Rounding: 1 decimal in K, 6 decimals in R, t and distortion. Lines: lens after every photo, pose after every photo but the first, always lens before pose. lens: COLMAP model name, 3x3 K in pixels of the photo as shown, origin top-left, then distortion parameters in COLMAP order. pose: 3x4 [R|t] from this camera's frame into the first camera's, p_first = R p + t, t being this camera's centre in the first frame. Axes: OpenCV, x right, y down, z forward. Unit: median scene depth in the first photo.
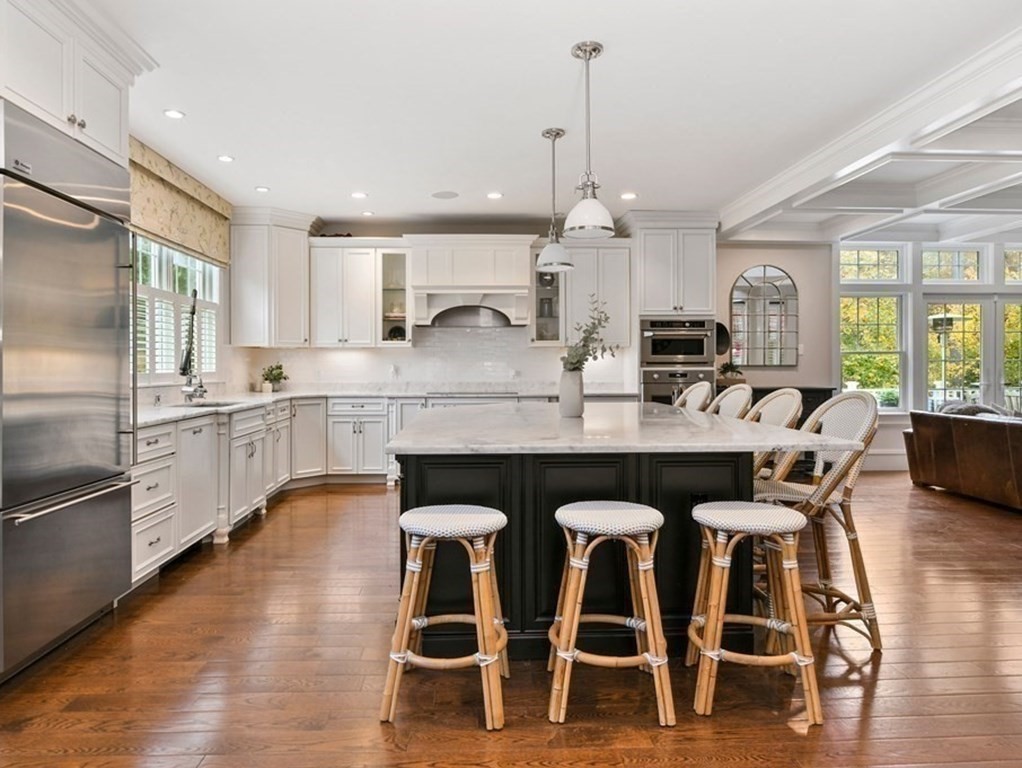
lens RADIAL K [[656.7, 0, 509.8], [0, 656.7, 378.4], [0, 0, 1]] dist [-0.033888, 0.000203]
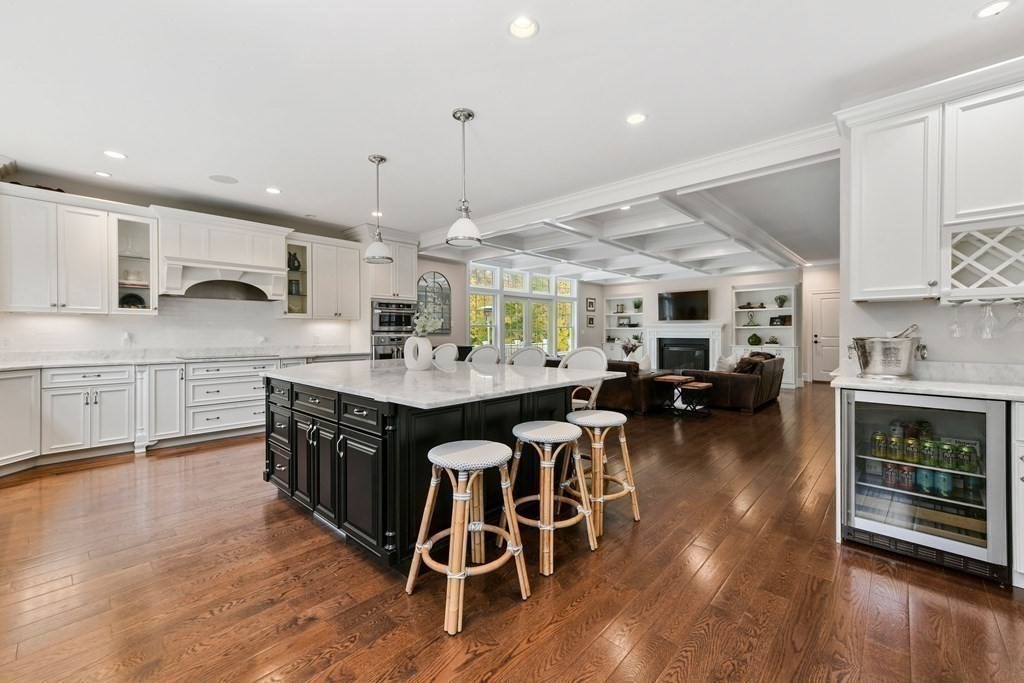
lens RADIAL K [[418.9, 0, 513.6], [0, 418.9, 337.3], [0, 0, 1]] dist [0.001372, 0.000072]
pose [[0.696849, -0.005868, 0.717193, -0.239510], [0.012422, 0.999915, -0.003888, -0.003082], [-0.717110, 0.011618, 0.696863, 0.139839]]
